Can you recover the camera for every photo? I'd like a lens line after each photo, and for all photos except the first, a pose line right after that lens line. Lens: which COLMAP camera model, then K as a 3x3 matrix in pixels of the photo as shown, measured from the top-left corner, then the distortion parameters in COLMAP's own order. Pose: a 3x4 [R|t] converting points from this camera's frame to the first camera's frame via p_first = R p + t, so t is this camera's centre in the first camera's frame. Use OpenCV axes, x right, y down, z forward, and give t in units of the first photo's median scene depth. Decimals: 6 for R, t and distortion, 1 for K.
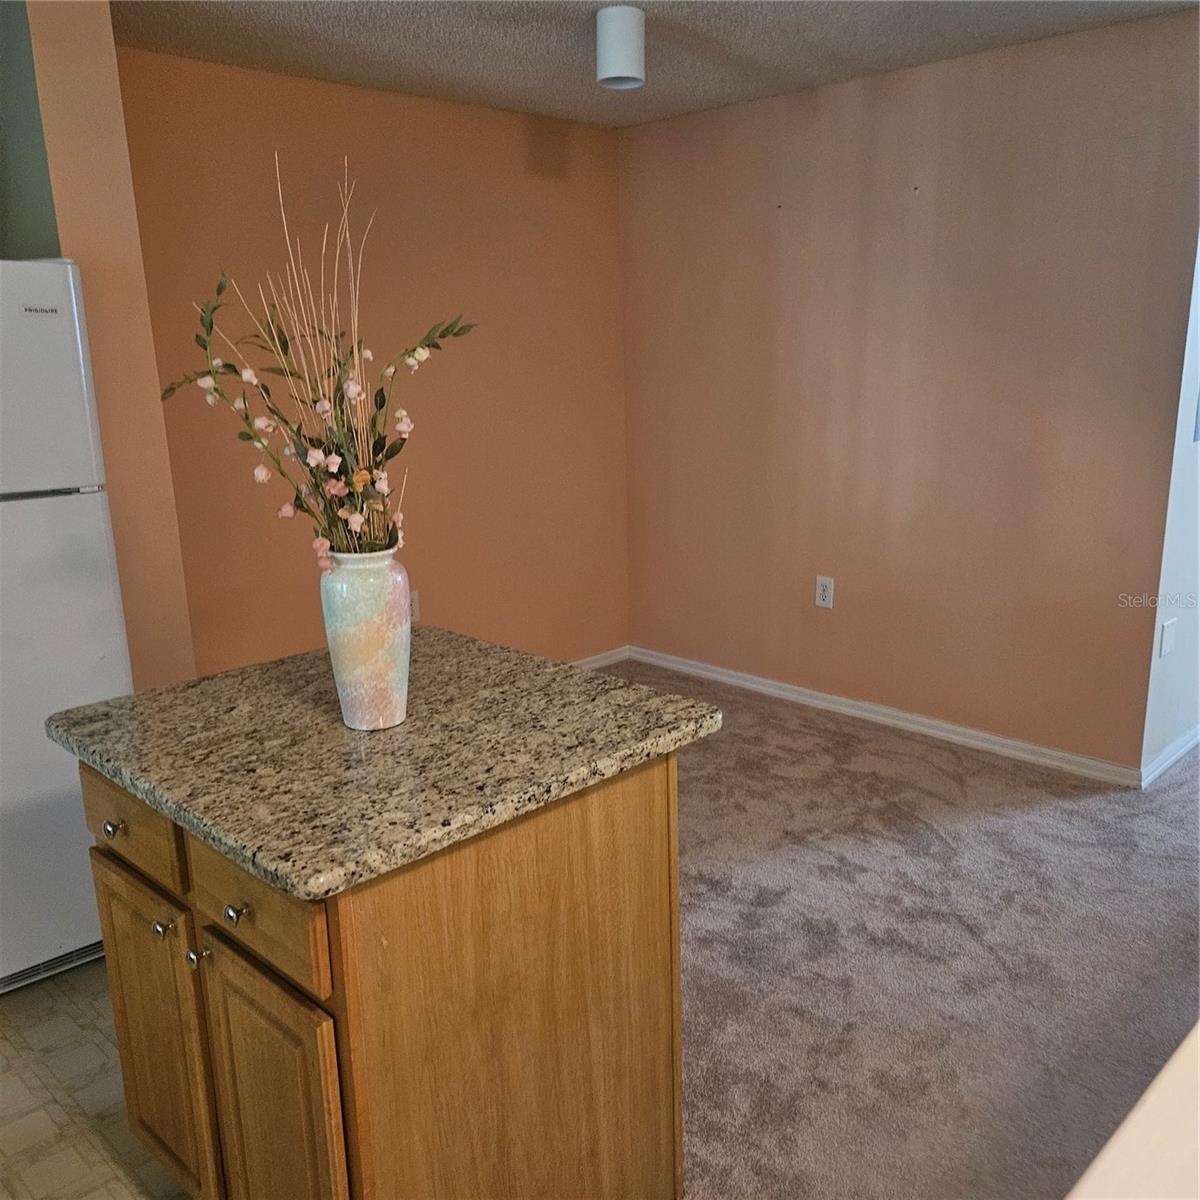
lens RADIAL K [[1076.9, 0, 600.5], [0, 1076.9, 600.5], [0, 0, 1]] dist [0.077250, -0.077168]
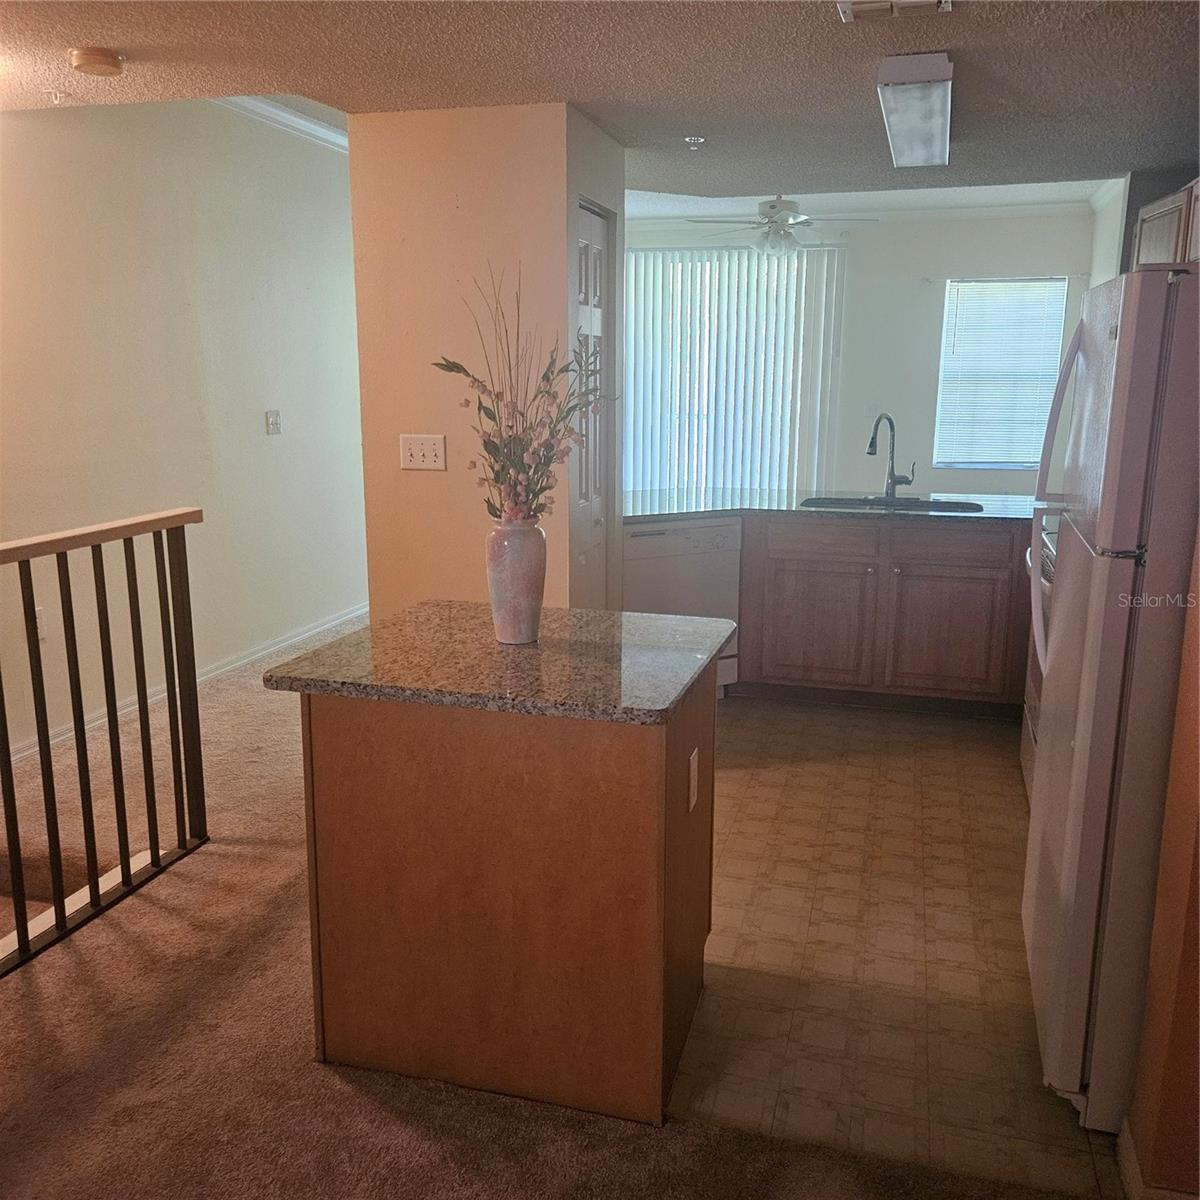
lens RADIAL K [[1076.9, 0, 602.1], [0, 1076.9, 597.1], [0, 0, 1]] dist [0.077250, -0.077168]
pose [[-0.882913, 0.113258, -0.455672, 0.300075], [-0.093166, 0.908918, 0.406433, -0.475622], [0.460201, 0.401298, -0.791944, 1.960692]]
